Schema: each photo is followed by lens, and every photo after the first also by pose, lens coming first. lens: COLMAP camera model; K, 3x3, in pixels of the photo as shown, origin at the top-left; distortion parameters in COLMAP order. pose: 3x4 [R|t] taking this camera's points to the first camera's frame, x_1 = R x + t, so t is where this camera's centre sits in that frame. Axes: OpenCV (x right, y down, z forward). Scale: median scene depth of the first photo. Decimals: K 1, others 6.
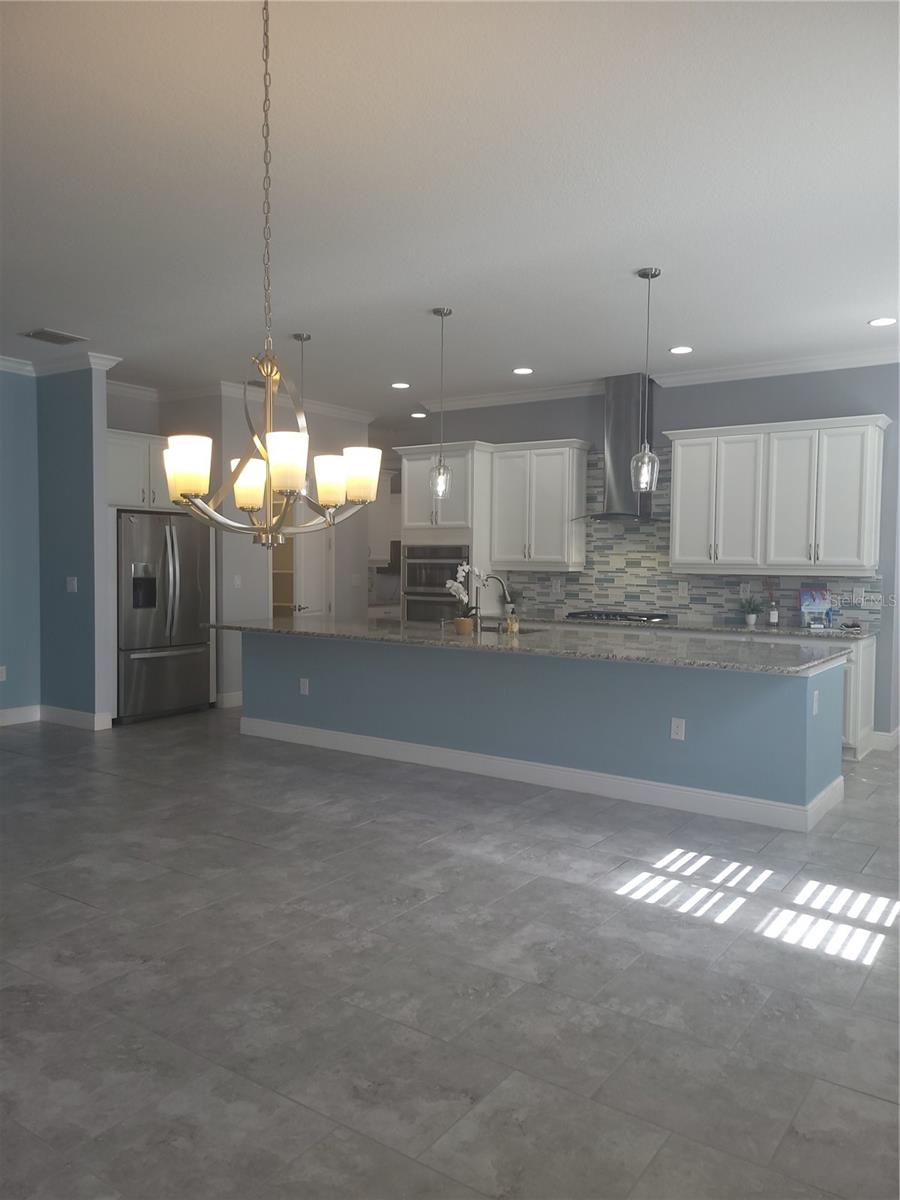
lens RADIAL K [[901.4, 0, 451.1], [0, 901.4, 600.8], [0, 0, 1]] dist [0.046773, -0.015163]
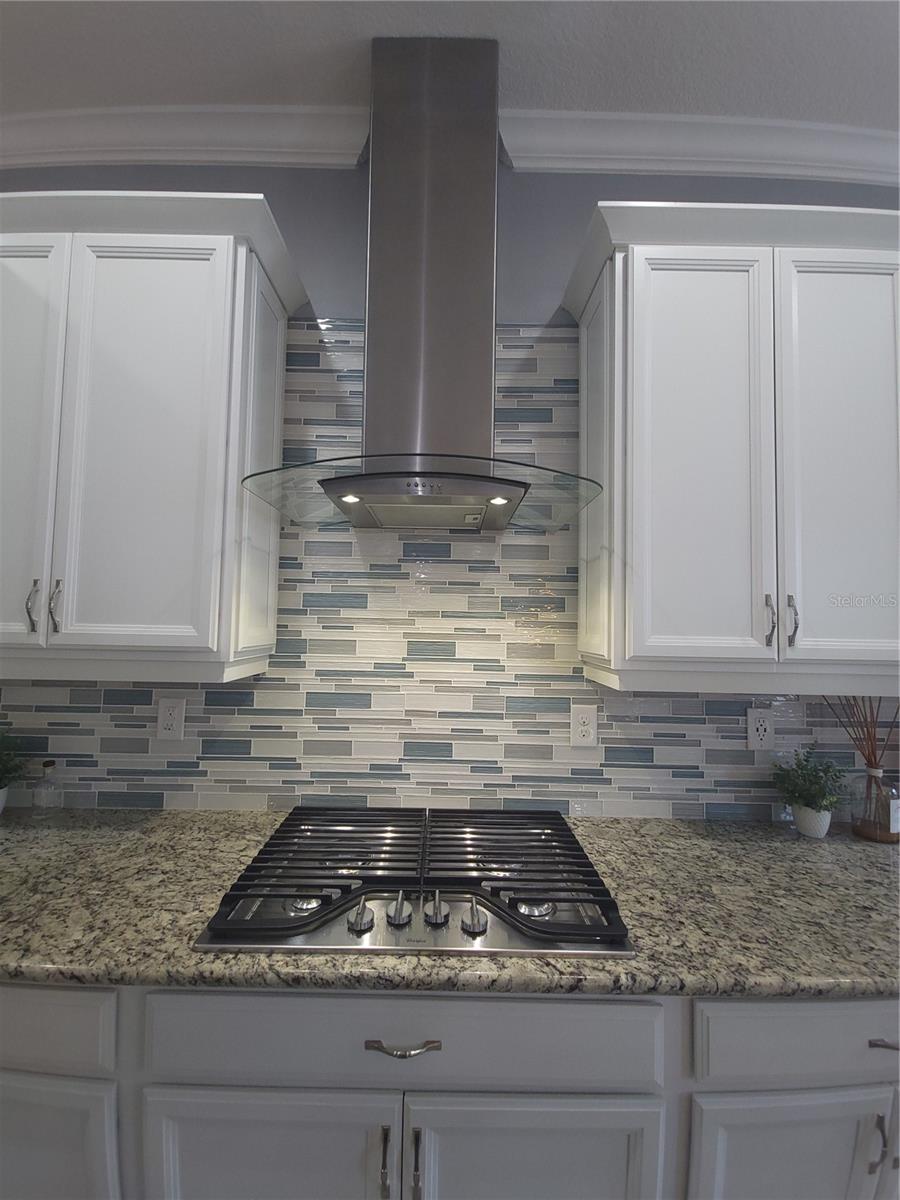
lens RADIAL K [[487.6, 0, 451.6], [0, 487.6, 598.5], [0, 0, 1]] dist [0.003192, -0.002011]
pose [[0.817057, 0.033063, 0.575608, 0.100701], [0.015340, 0.996754, -0.079028, -0.045071], [-0.576352, 0.073401, 0.813898, 0.833171]]
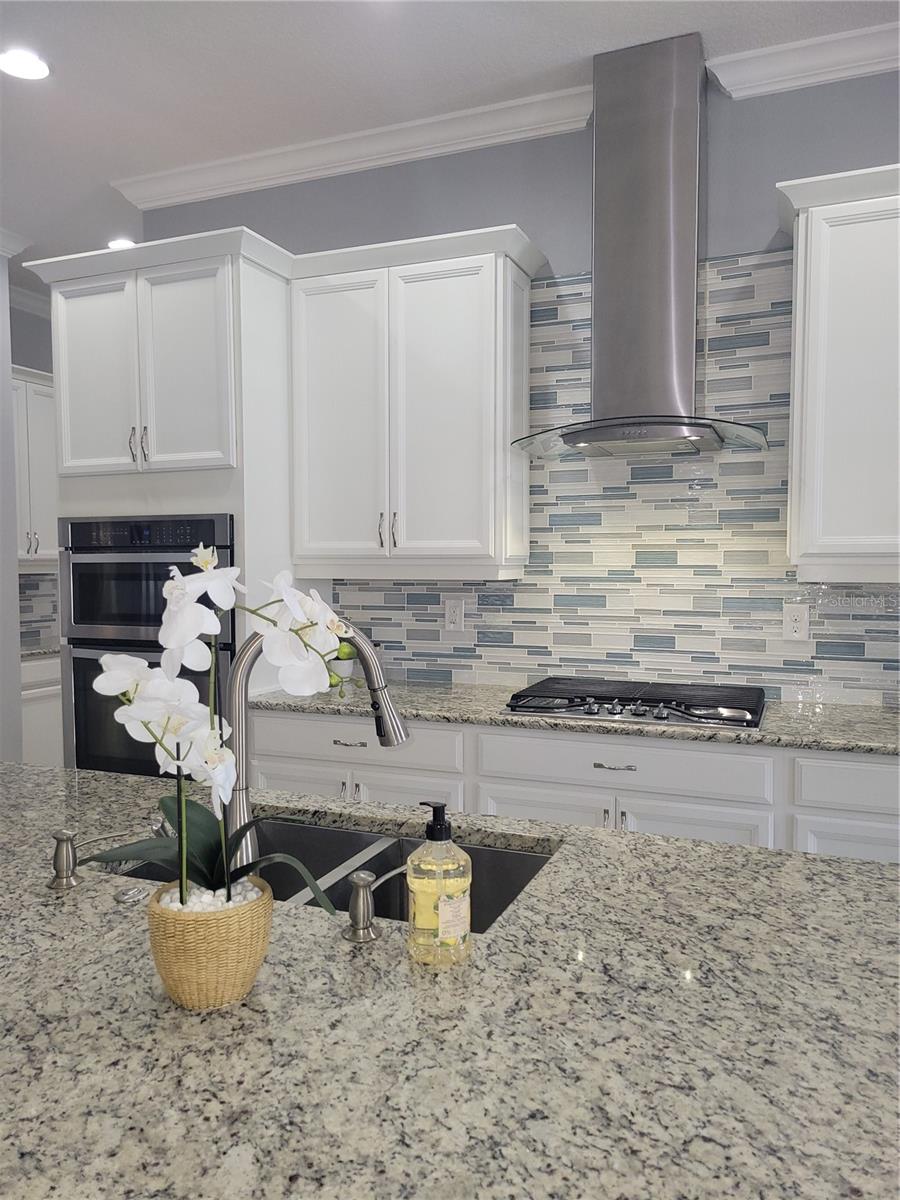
lens RADIAL K [[901.4, 0, 447.0], [0, 901.4, 605.1], [0, 0, 1]] dist [0.046773, -0.015163]
pose [[0.975570, -0.024441, 0.218327, 0.023948], [0.022889, 0.999692, 0.009635, -0.026066], [-0.218495, -0.004402, 0.975828, 0.621925]]
